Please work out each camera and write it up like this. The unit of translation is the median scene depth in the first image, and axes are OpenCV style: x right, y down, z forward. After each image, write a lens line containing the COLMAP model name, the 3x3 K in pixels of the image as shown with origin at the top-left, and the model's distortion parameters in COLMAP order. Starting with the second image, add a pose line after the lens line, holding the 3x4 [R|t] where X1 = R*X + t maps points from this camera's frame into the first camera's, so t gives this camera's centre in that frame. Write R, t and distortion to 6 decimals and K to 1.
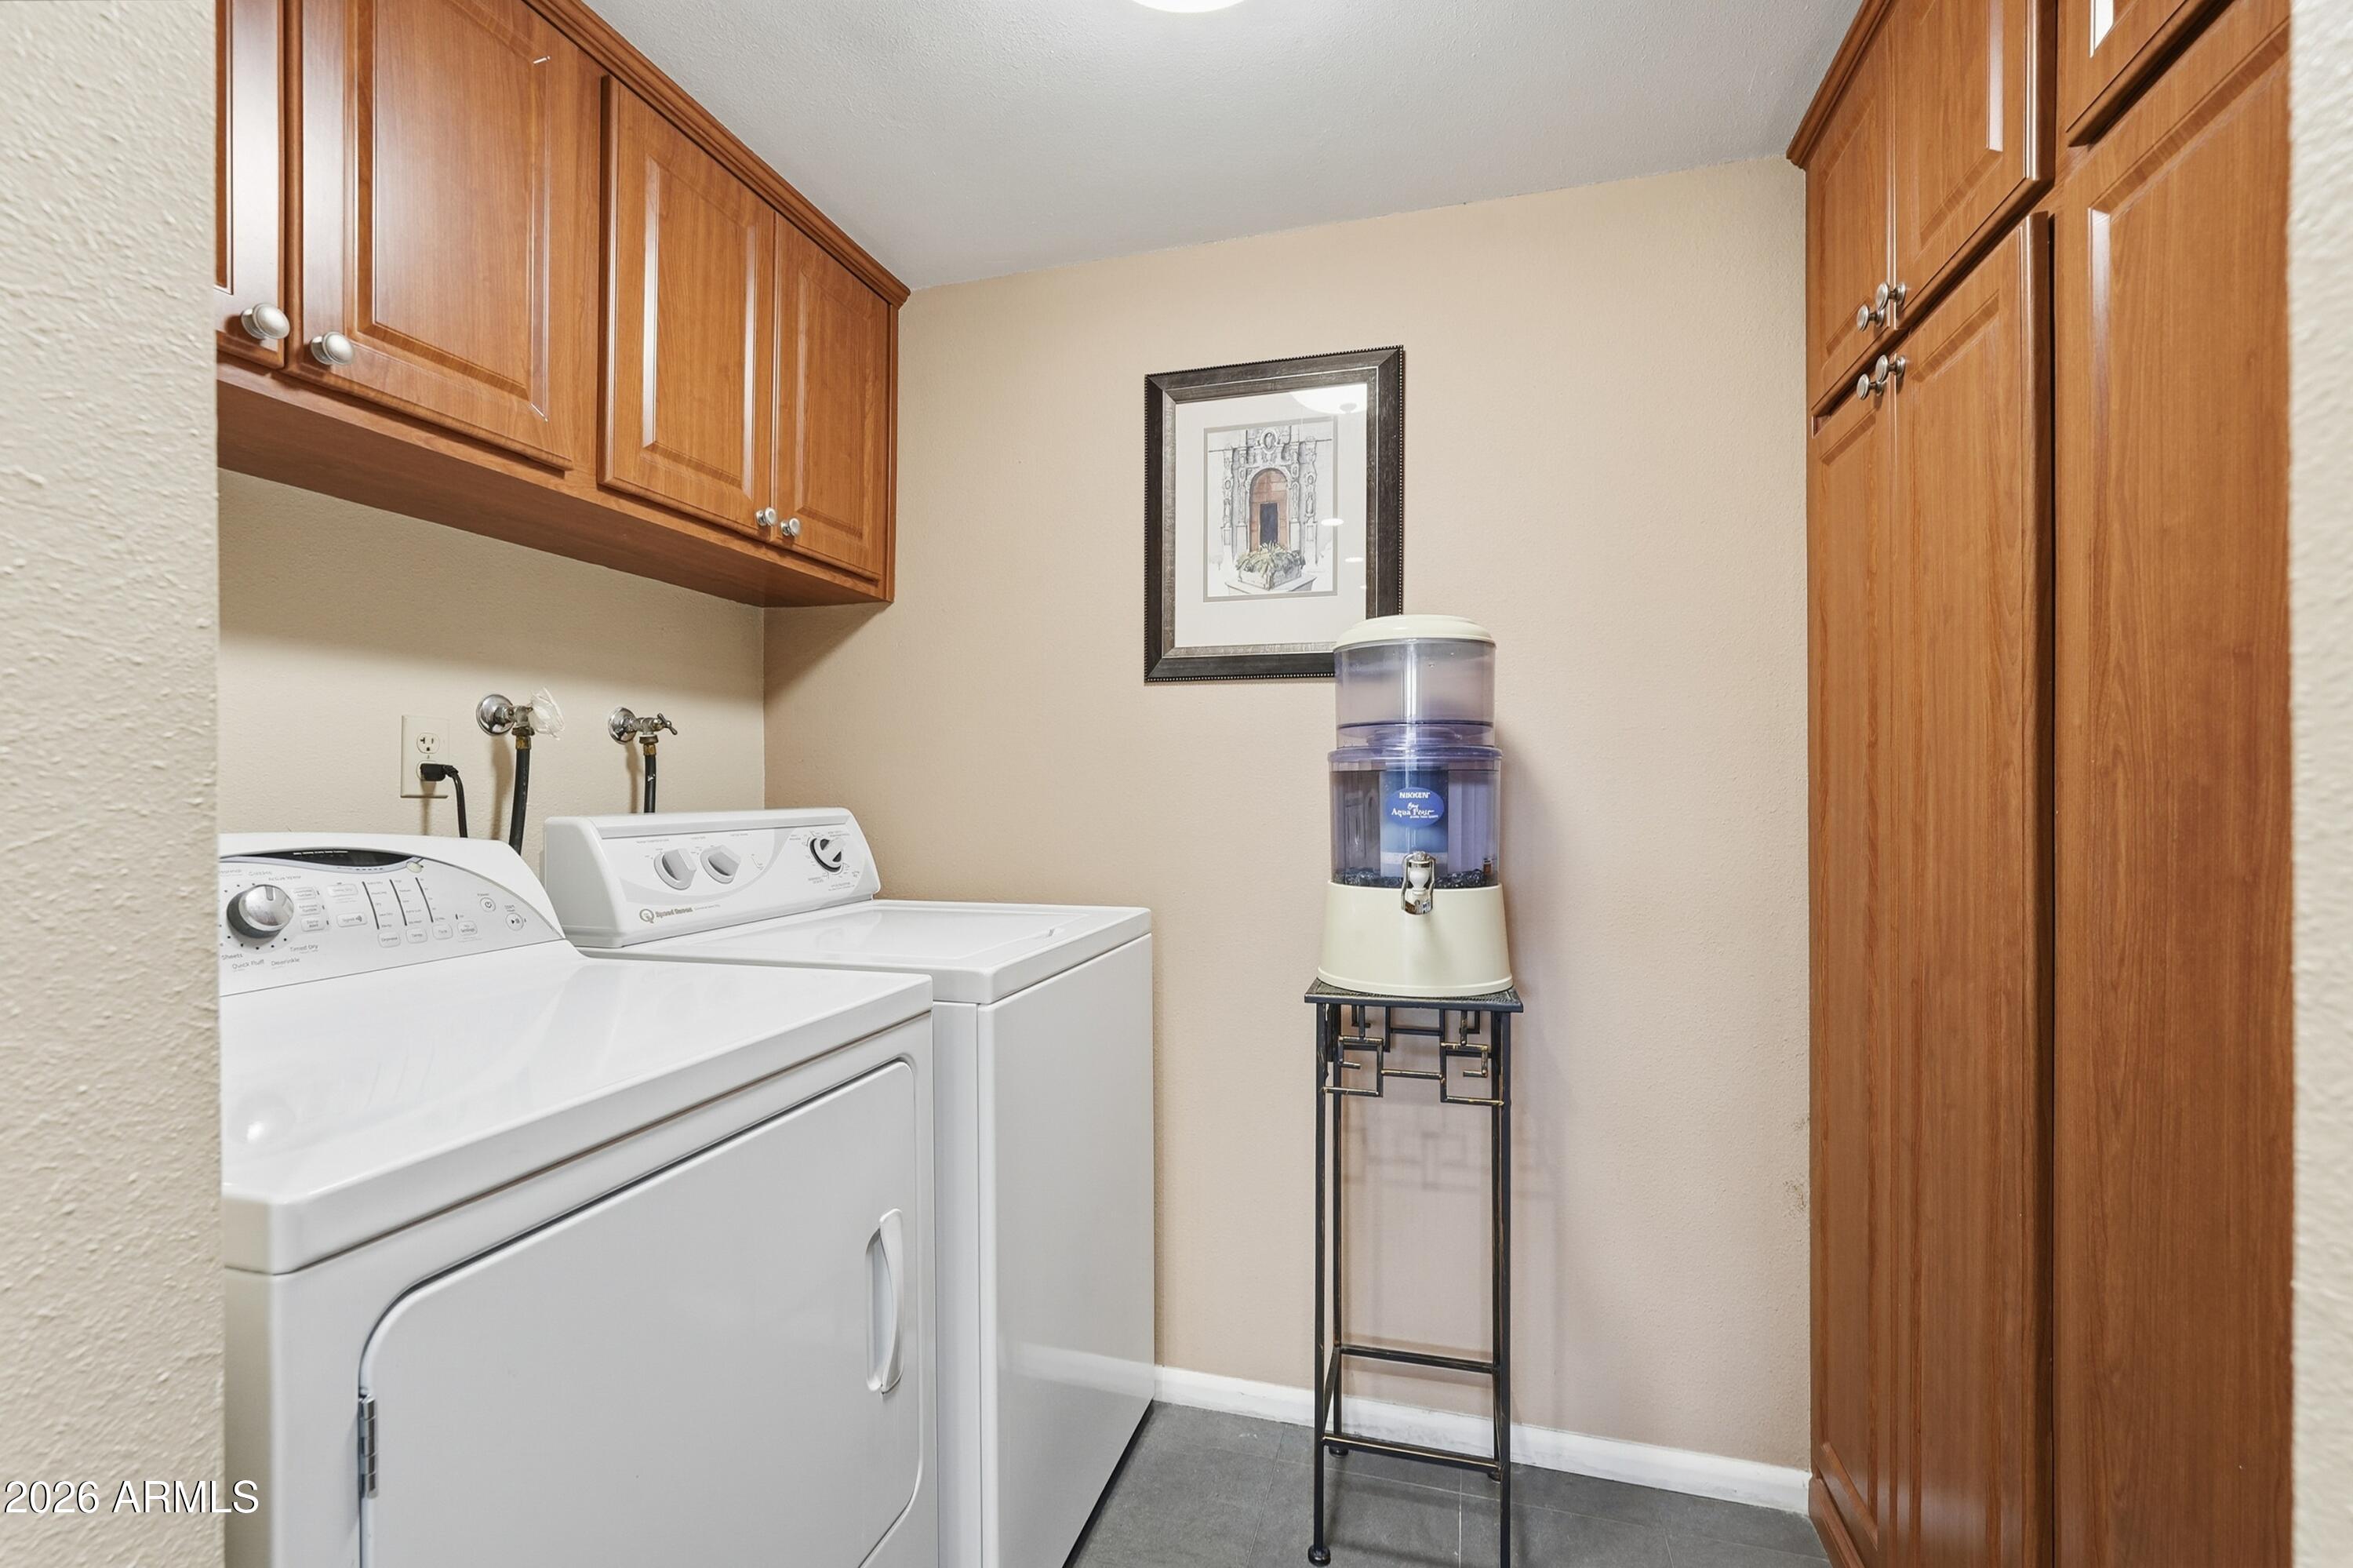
lens RADIAL K [[1047.5, 0, 1173.1], [0, 1047.5, 786.5], [0, 0, 1]] dist [0.000845, 0.001938]
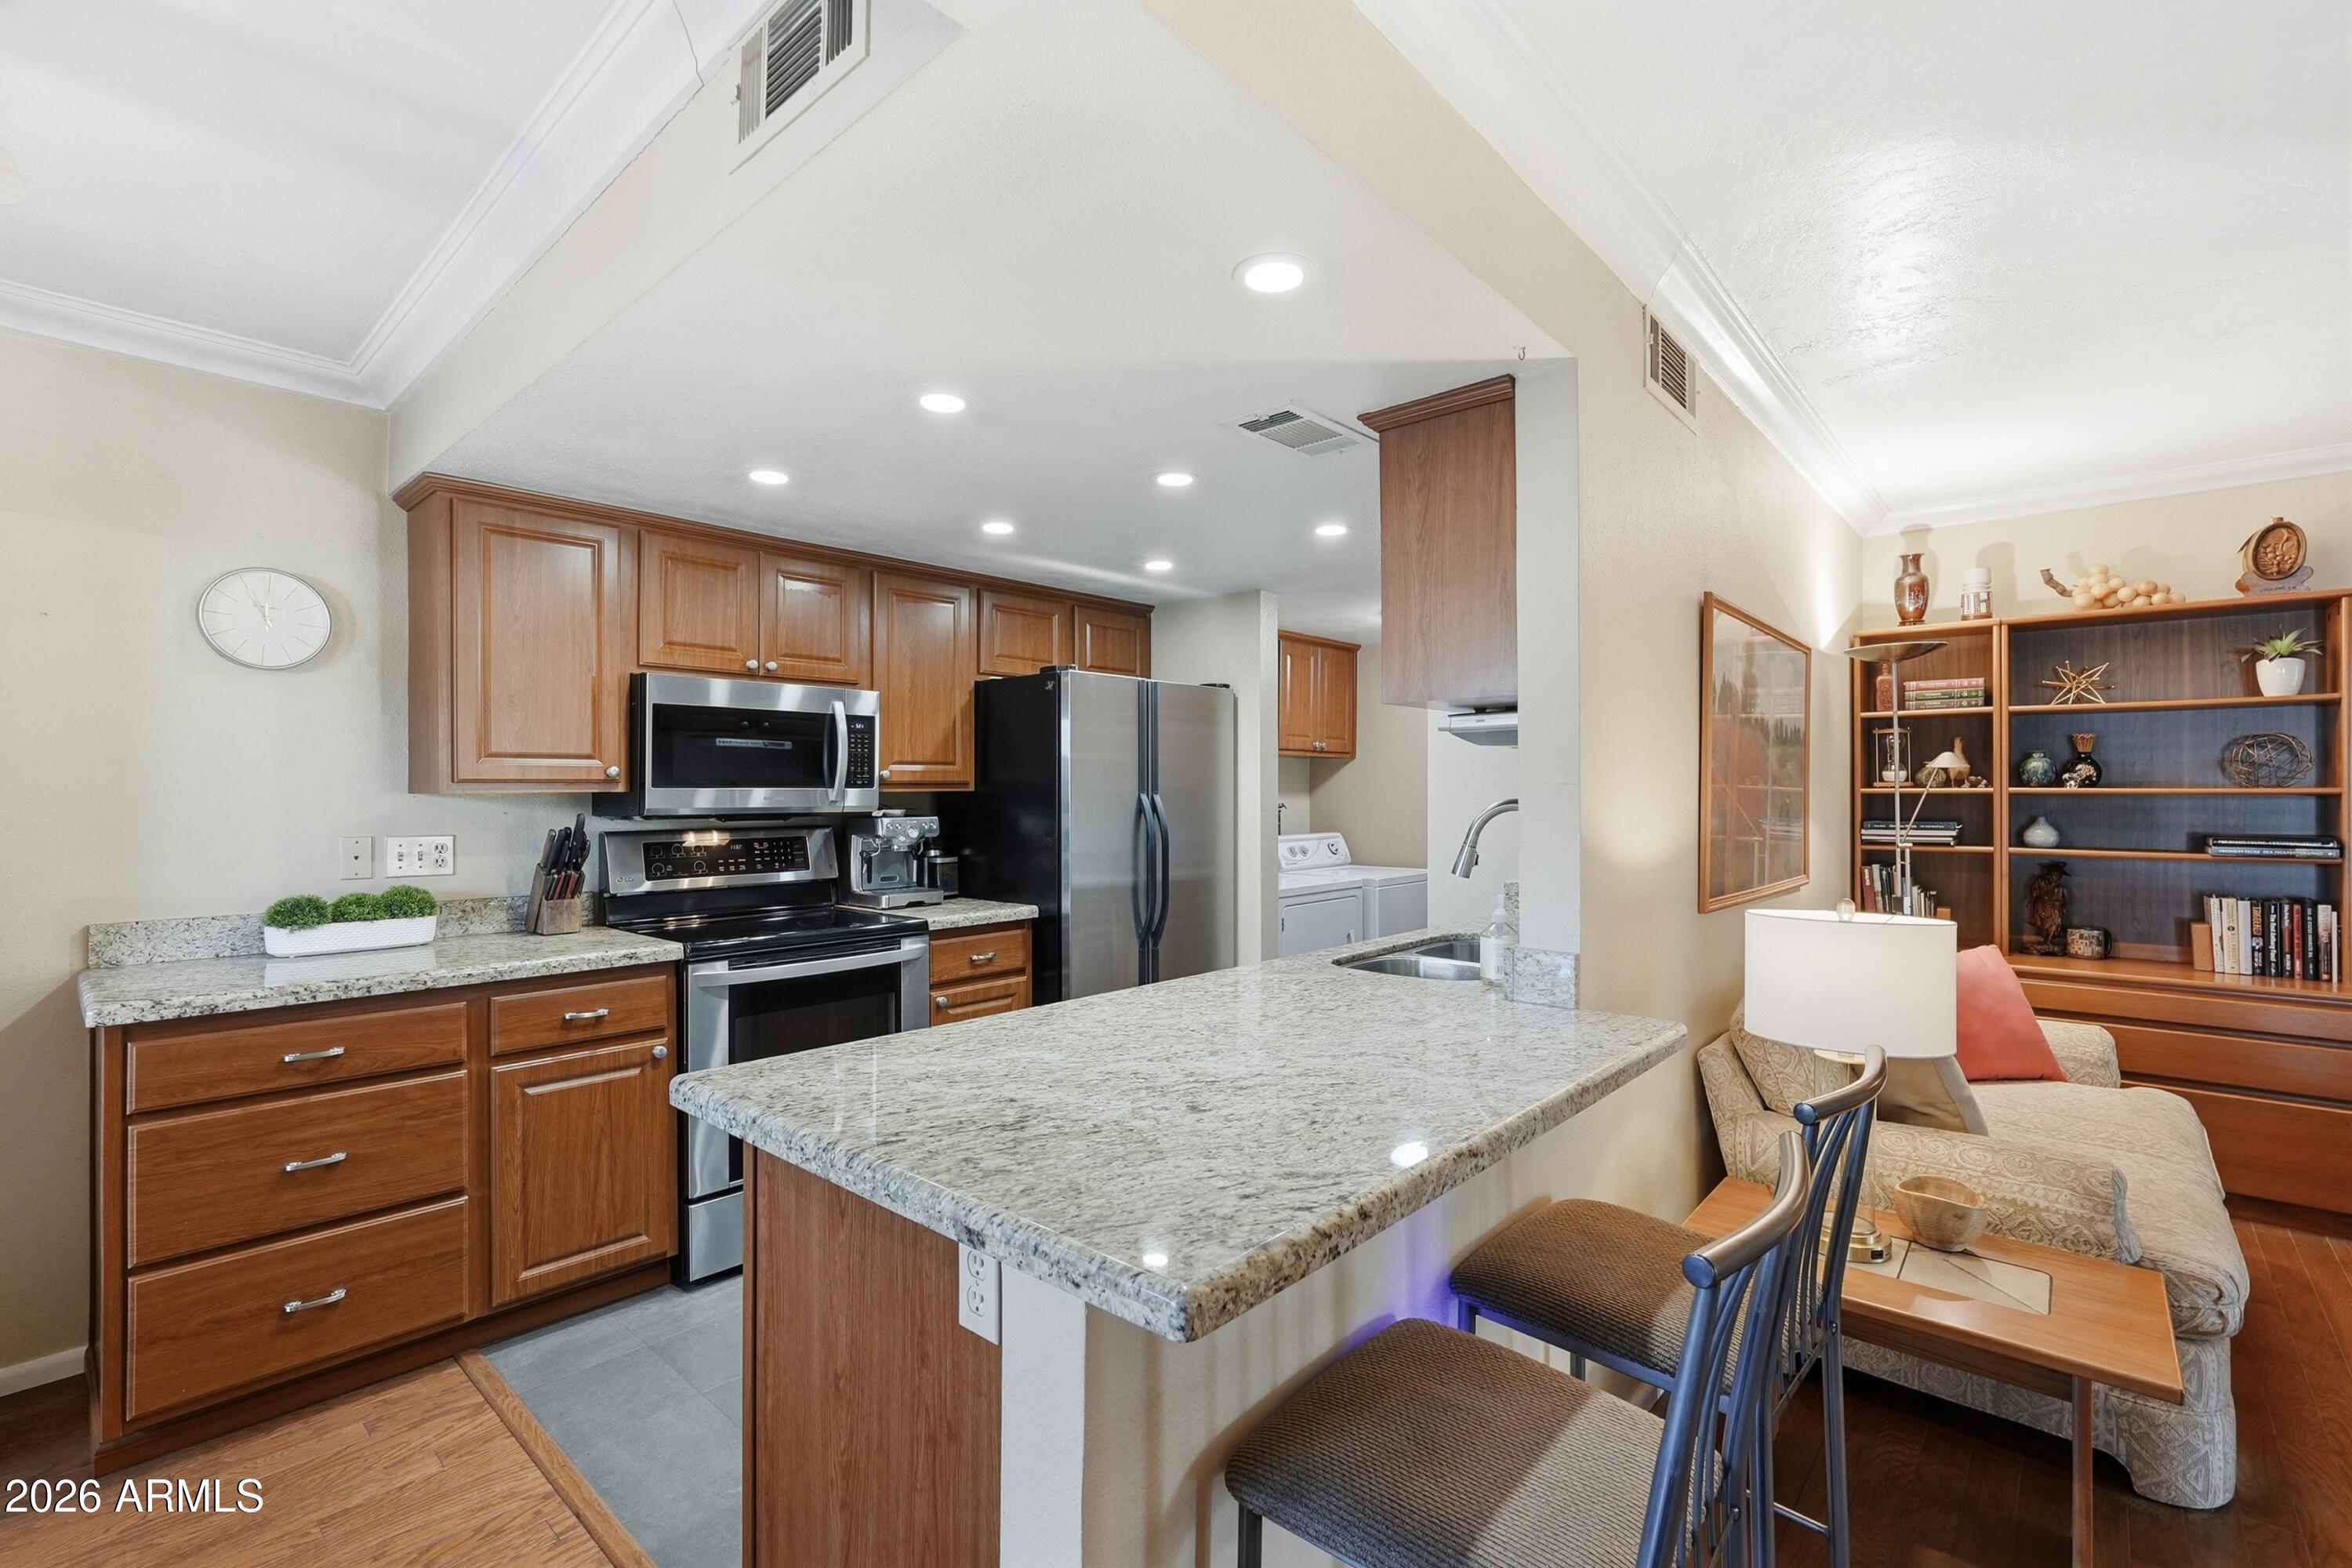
lens RADIAL K [[1047.1, 0, 1163.3], [0, 1047.1, 792.5], [0, 0, 1]] dist [0.000845, 0.001938]
pose [[0.893021, -0.003585, -0.450002, 0.639608], [0.002613, 0.999993, -0.002781, -0.097808], [0.450008, 0.001307, 0.893023, -2.072436]]
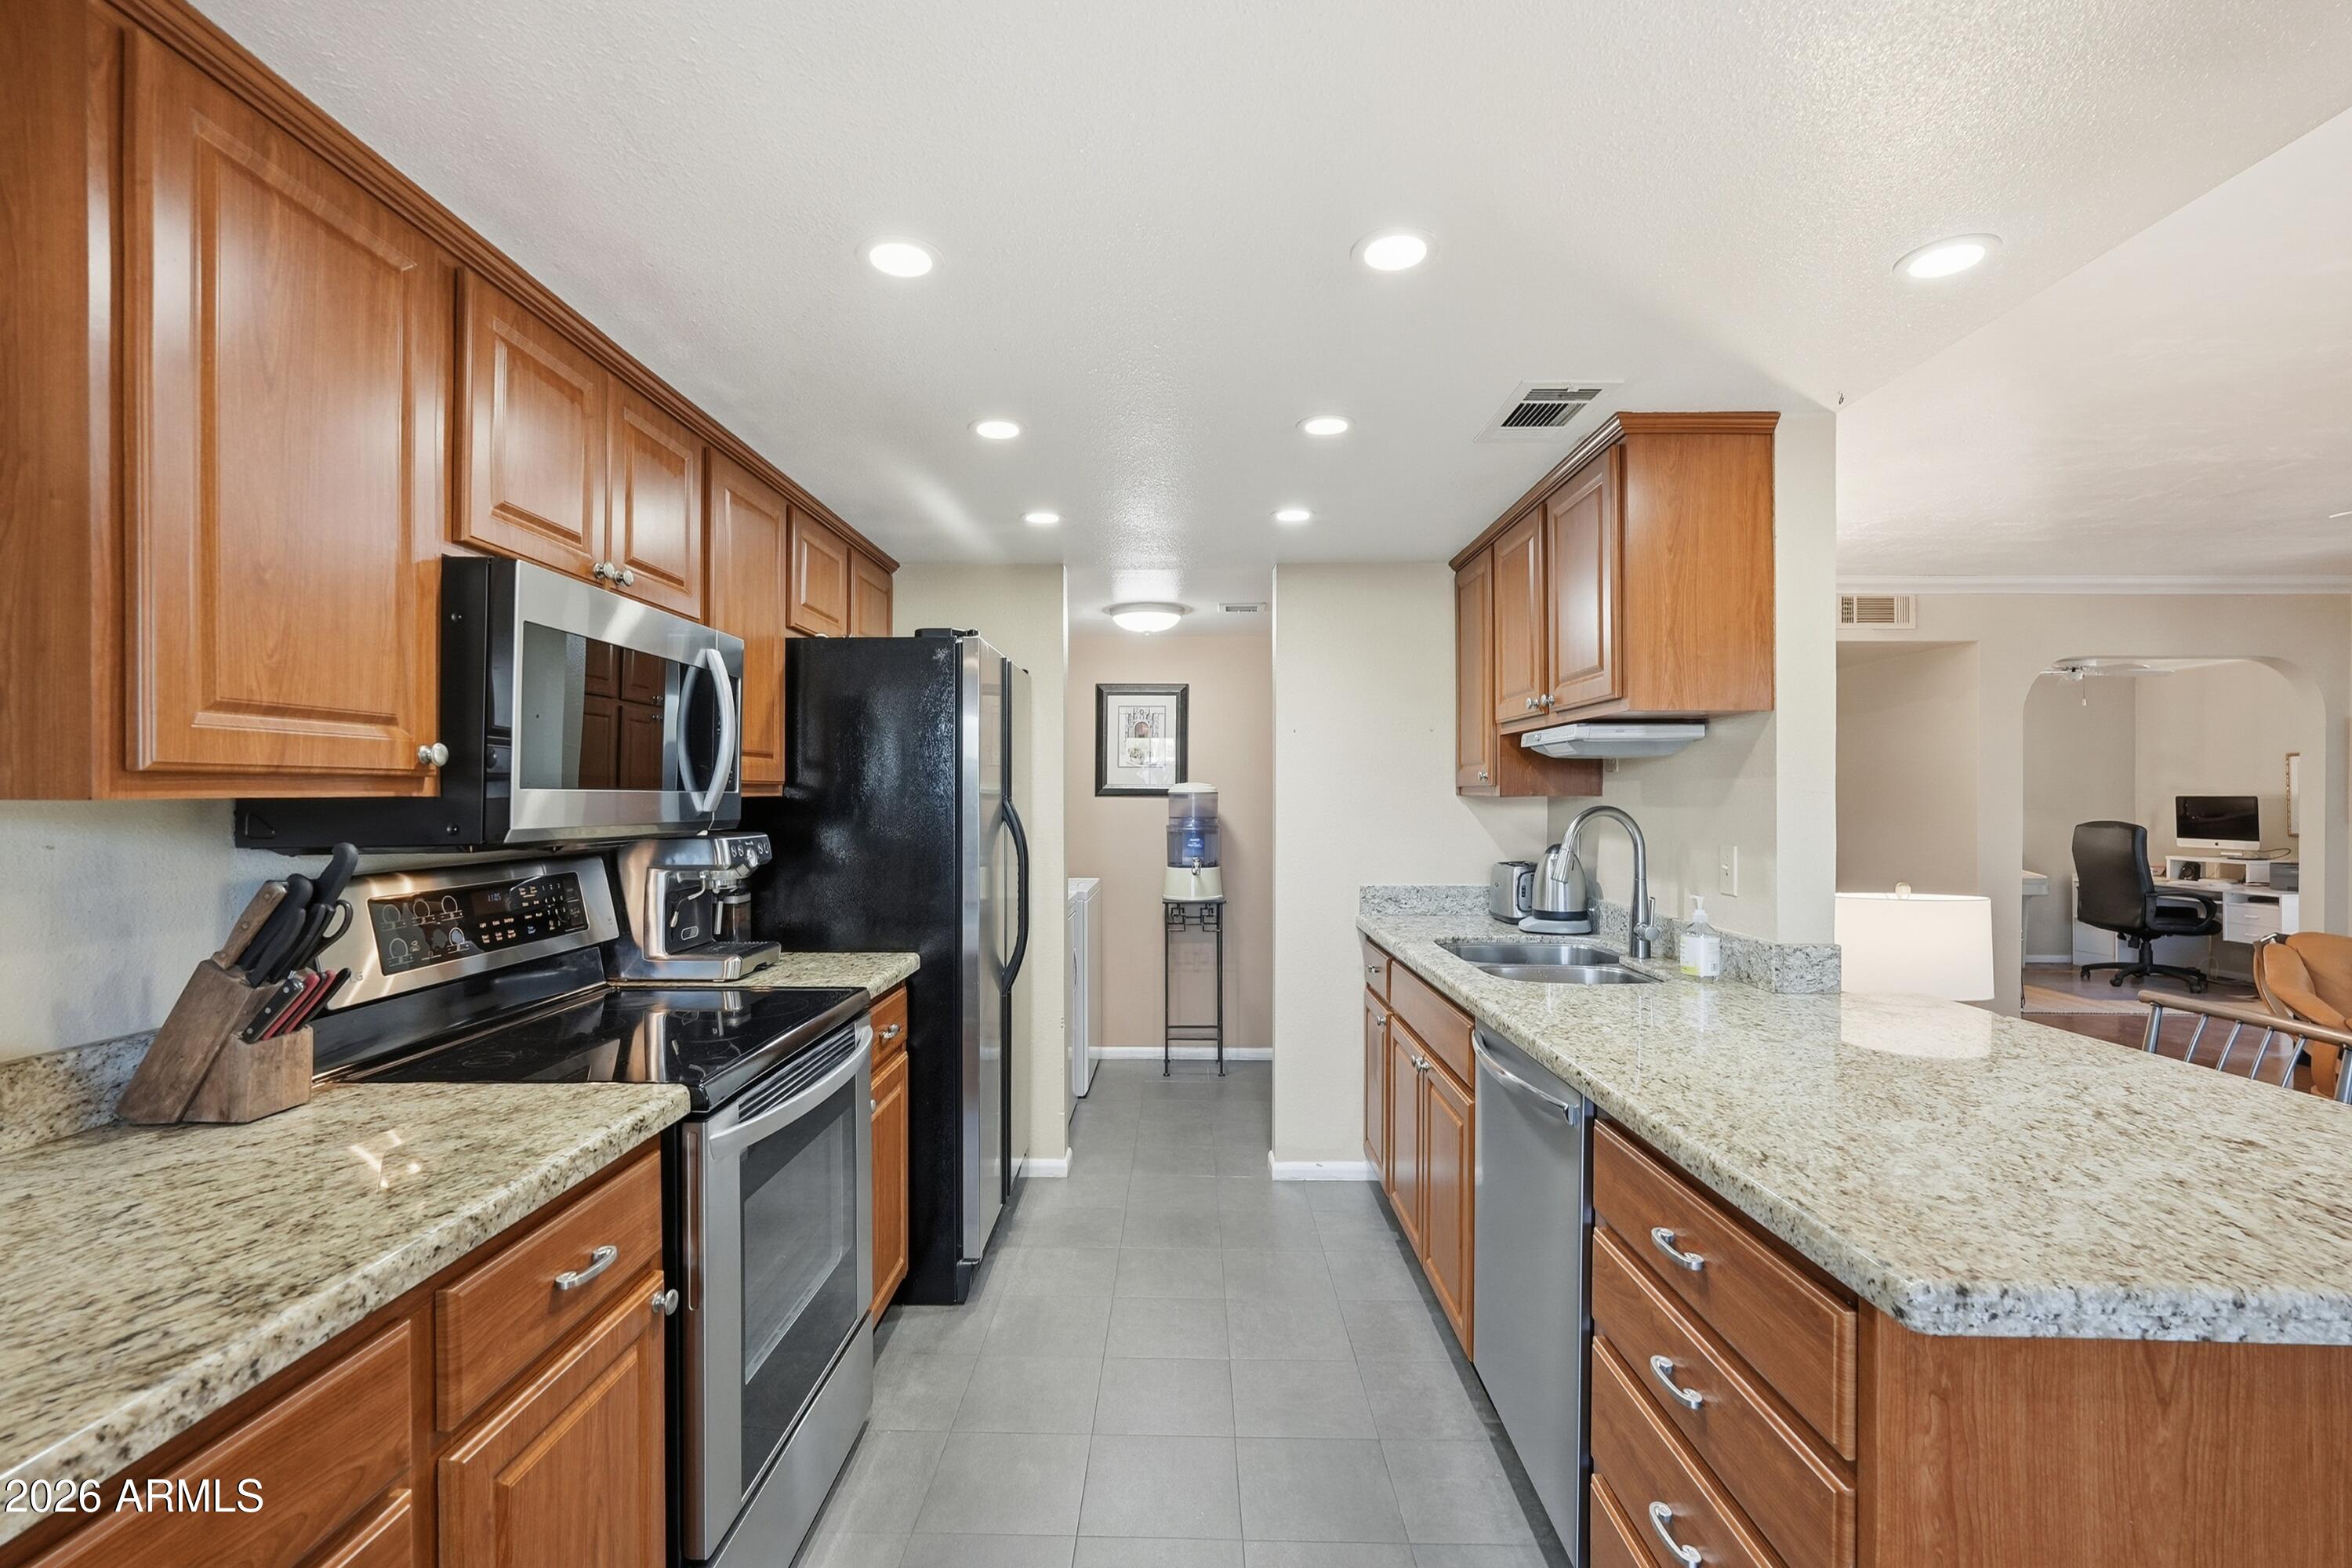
lens RADIAL K [[1047.1, 0, 1163.4], [0, 1047.1, 792.6], [0, 0, 1]] dist [0.000845, 0.001938]
pose [[0.969428, -0.000590, 0.245373, -0.583637], [0.002375, 0.999973, -0.006980, -0.101878], [-0.245363, 0.007349, 0.969404, -1.885986]]
